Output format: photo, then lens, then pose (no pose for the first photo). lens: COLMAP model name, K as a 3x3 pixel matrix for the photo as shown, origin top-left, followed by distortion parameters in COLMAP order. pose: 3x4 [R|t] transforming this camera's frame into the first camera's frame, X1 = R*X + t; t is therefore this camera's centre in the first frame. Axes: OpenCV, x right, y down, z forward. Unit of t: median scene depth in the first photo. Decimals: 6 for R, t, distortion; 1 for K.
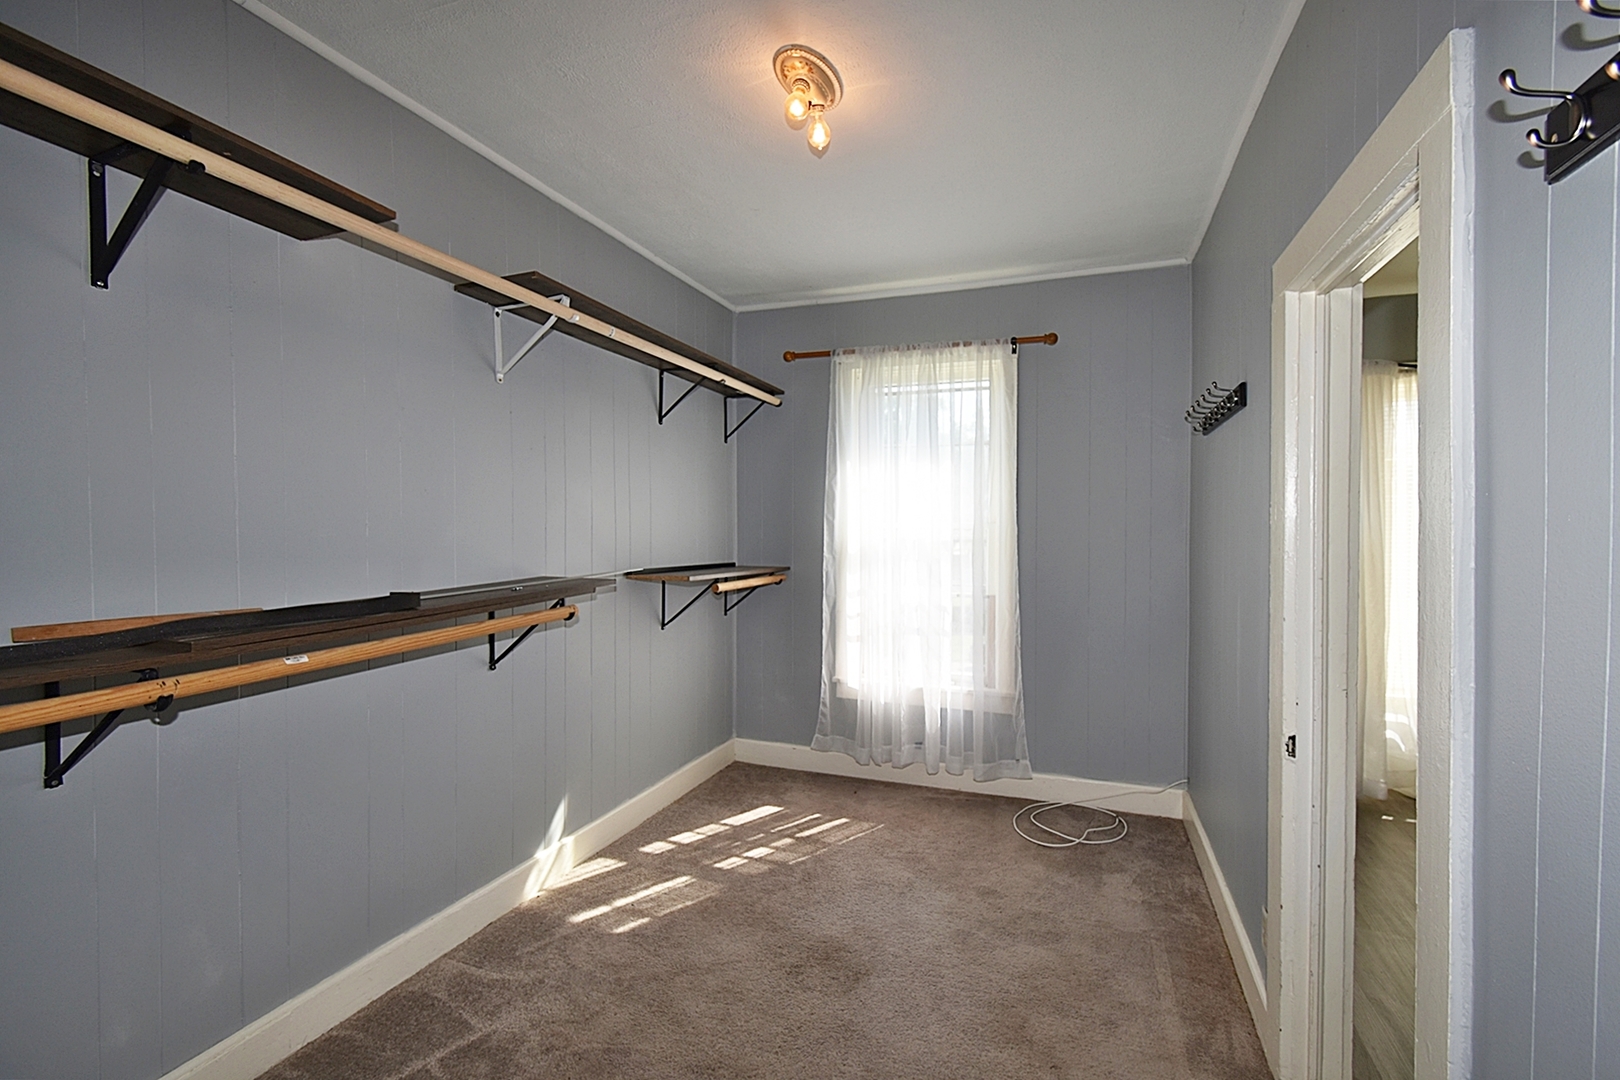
lens RADIAL K [[716.9, 0, 813.0], [0, 716.9, 545.8], [0, 0, 1]] dist [-0.002194, -0.001750]
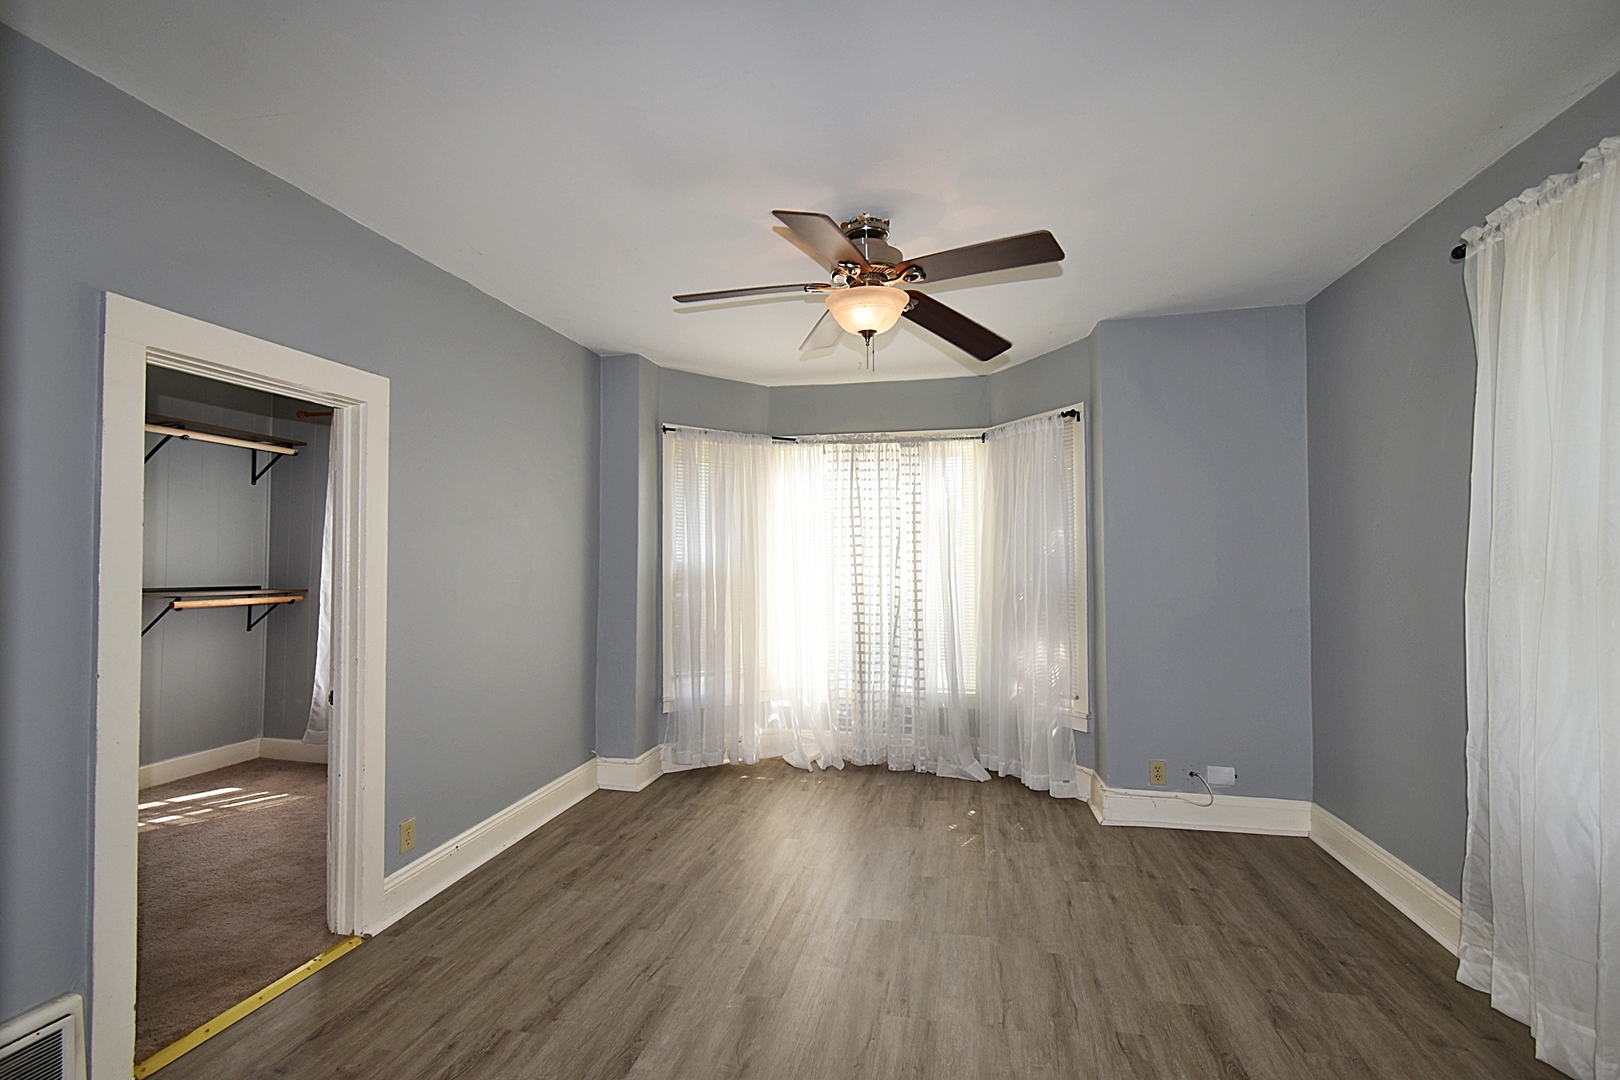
lens RADIAL K [[716.9, 0, 810.7], [0, 716.9, 535.9], [0, 0, 1]] dist [-0.002194, -0.001750]
pose [[0.990616, 0.002698, 0.136649, 0.792180], [0.004199, 0.998732, -0.050163, 0.004561], [-0.136612, 0.050266, 0.989349, -0.367892]]
